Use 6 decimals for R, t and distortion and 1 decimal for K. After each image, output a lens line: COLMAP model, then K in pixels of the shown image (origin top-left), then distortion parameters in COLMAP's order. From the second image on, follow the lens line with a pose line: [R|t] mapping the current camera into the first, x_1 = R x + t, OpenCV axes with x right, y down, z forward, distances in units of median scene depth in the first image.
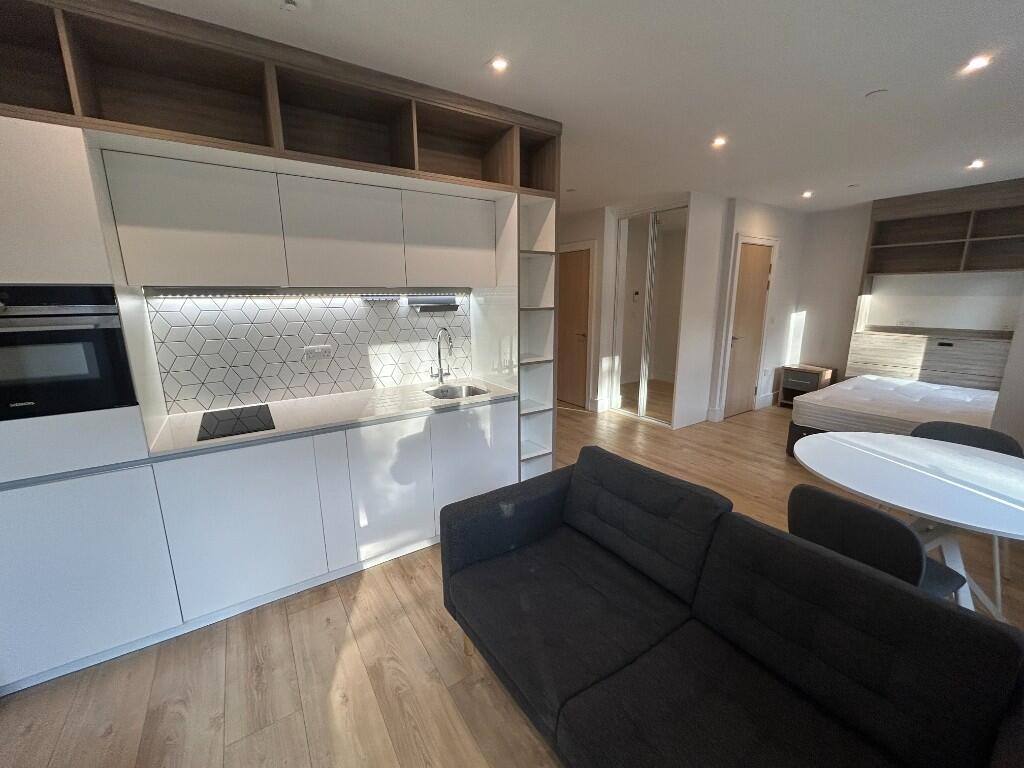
lens RADIAL K [[413.2, 0, 512.1], [0, 413.2, 381.9], [0, 0, 1]] dist [-0.000335, 0.000103]
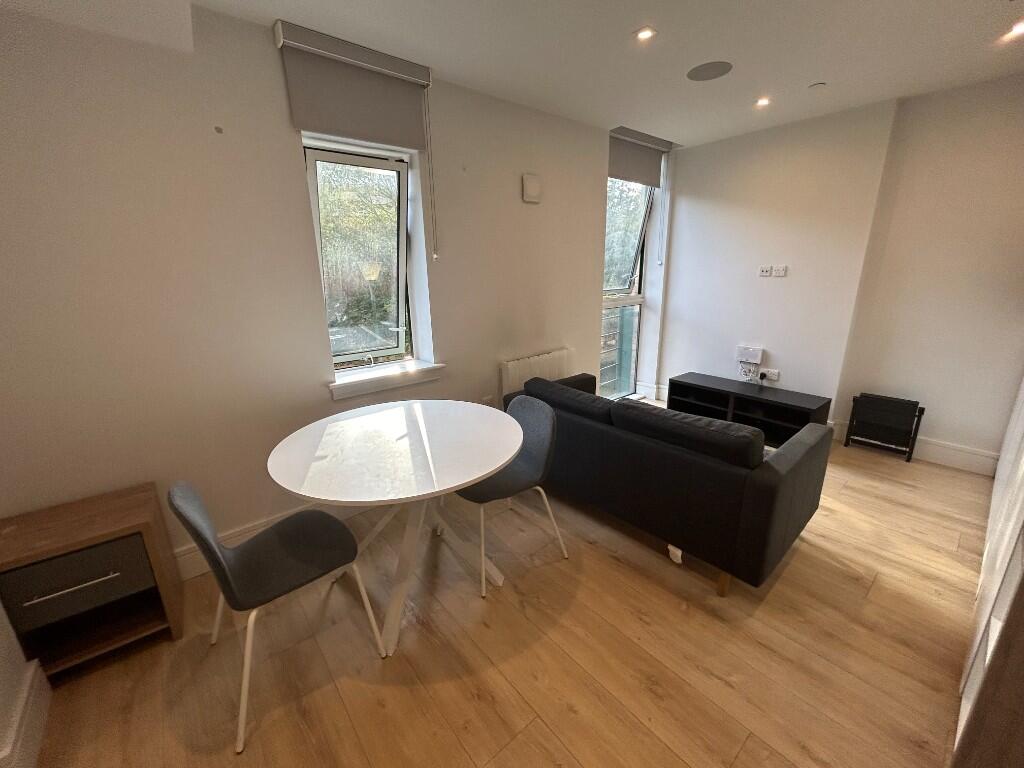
lens RADIAL K [[413.2, 0, 512.1], [0, 413.2, 381.9], [0, 0, 1]] dist [-0.000335, 0.000103]
pose [[-0.993465, 0.055019, -0.100003, 0.609787], [0.002804, 0.887653, 0.460505, -0.260373], [0.114104, 0.457215, -0.882006, 1.316619]]
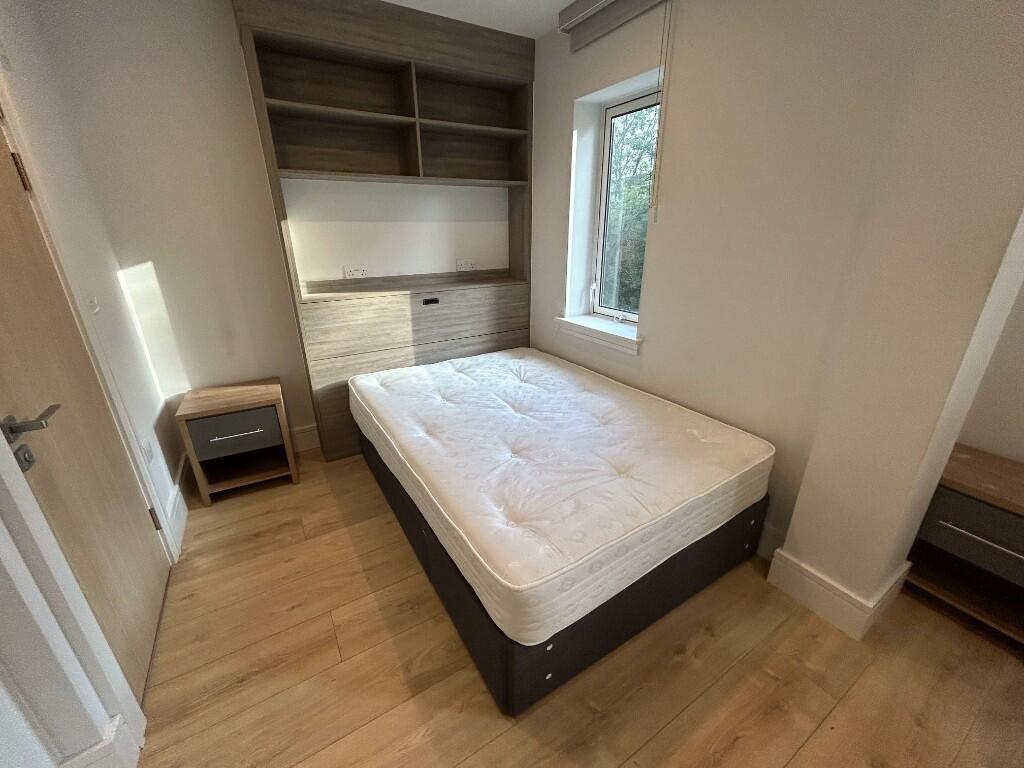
lens RADIAL K [[413.2, 0, 512.1], [0, 413.2, 381.9], [0, 0, 1]] dist [-0.000335, 0.000103]
pose [[0.034741, -0.343503, 0.938509, 0.688939], [0.212035, 0.920230, 0.328964, -0.268403], [-0.976644, 0.187568, 0.104804, 1.401578]]
